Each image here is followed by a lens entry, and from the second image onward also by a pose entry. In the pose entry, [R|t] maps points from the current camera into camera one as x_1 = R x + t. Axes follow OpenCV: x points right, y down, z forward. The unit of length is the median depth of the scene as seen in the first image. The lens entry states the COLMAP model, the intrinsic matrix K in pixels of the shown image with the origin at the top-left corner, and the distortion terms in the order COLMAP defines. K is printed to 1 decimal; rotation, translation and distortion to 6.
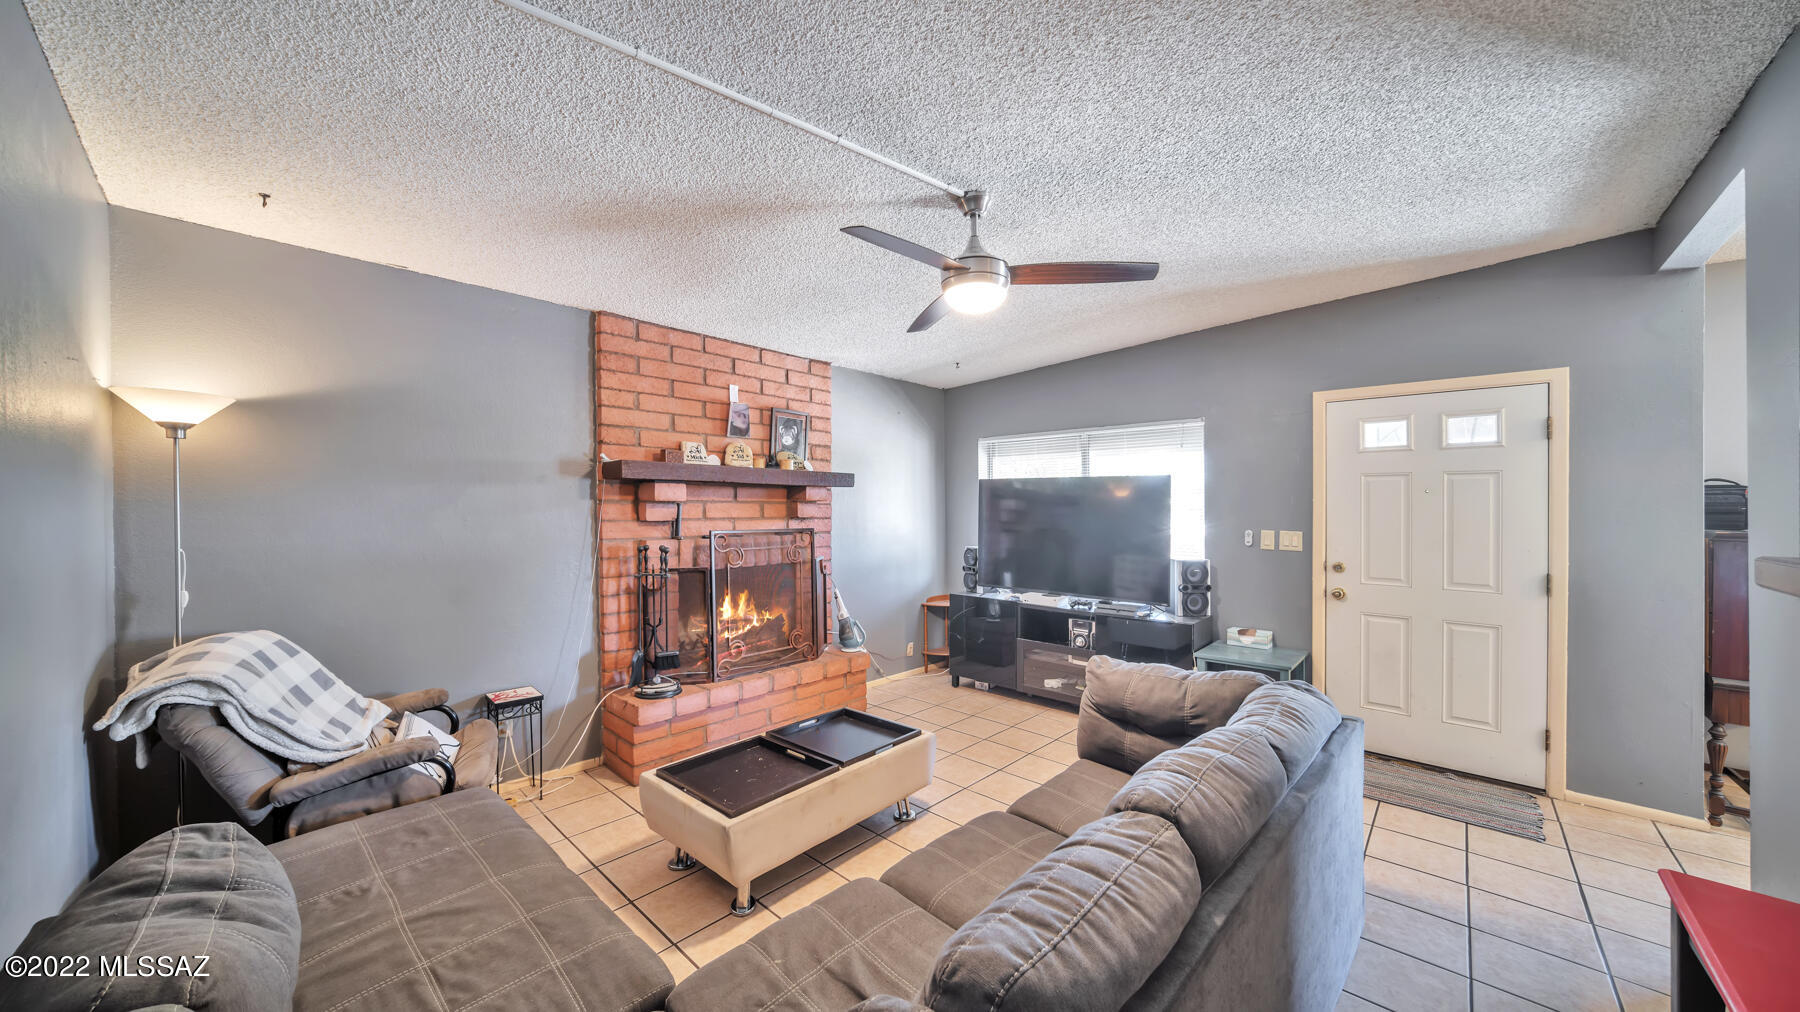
lens RADIAL K [[634.4, 0, 900.0], [0, 634.4, 506.0], [0, 0, 1]] dist [0.000216, 0.000006]
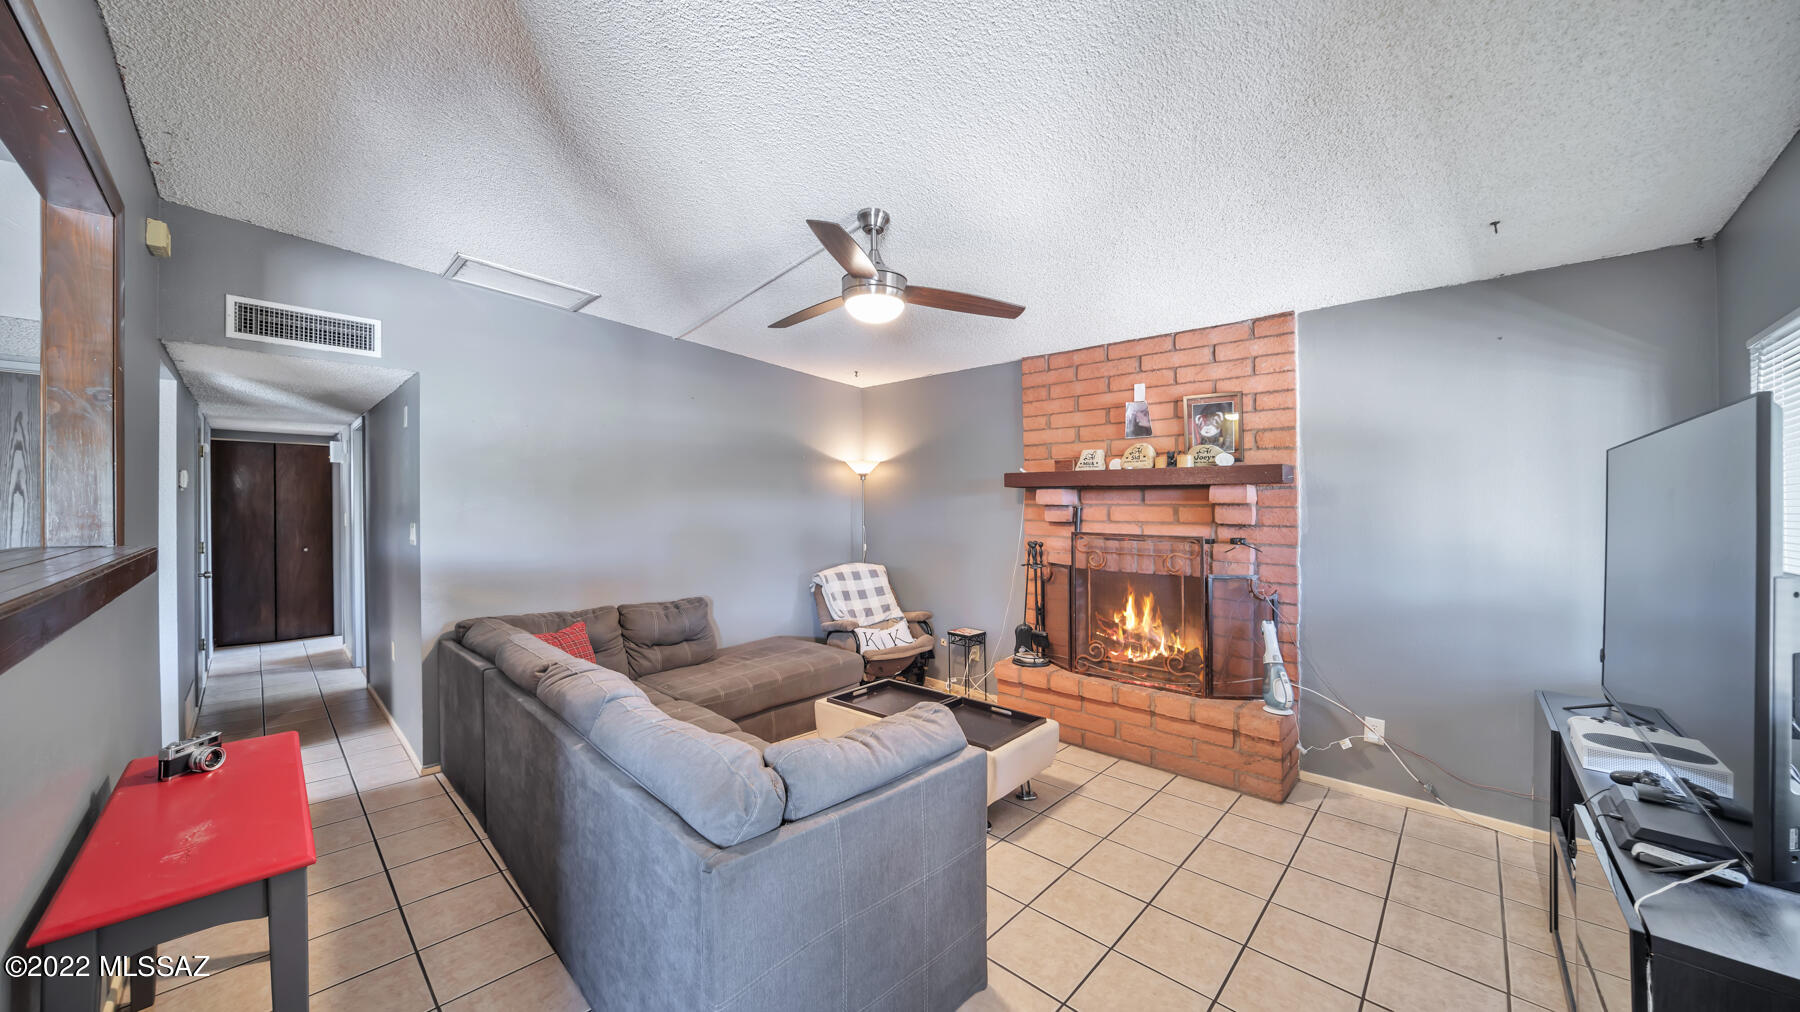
lens RADIAL K [[634.4, 0, 900.0], [0, 634.4, 506.0], [0, 0, 1]] dist [0.000216, 0.000006]
pose [[0.017121, 0.000907, -0.999853, 0.697440], [0.002303, 0.999997, 0.000947, -0.006581], [0.999851, -0.002319, 0.017119, 0.619187]]
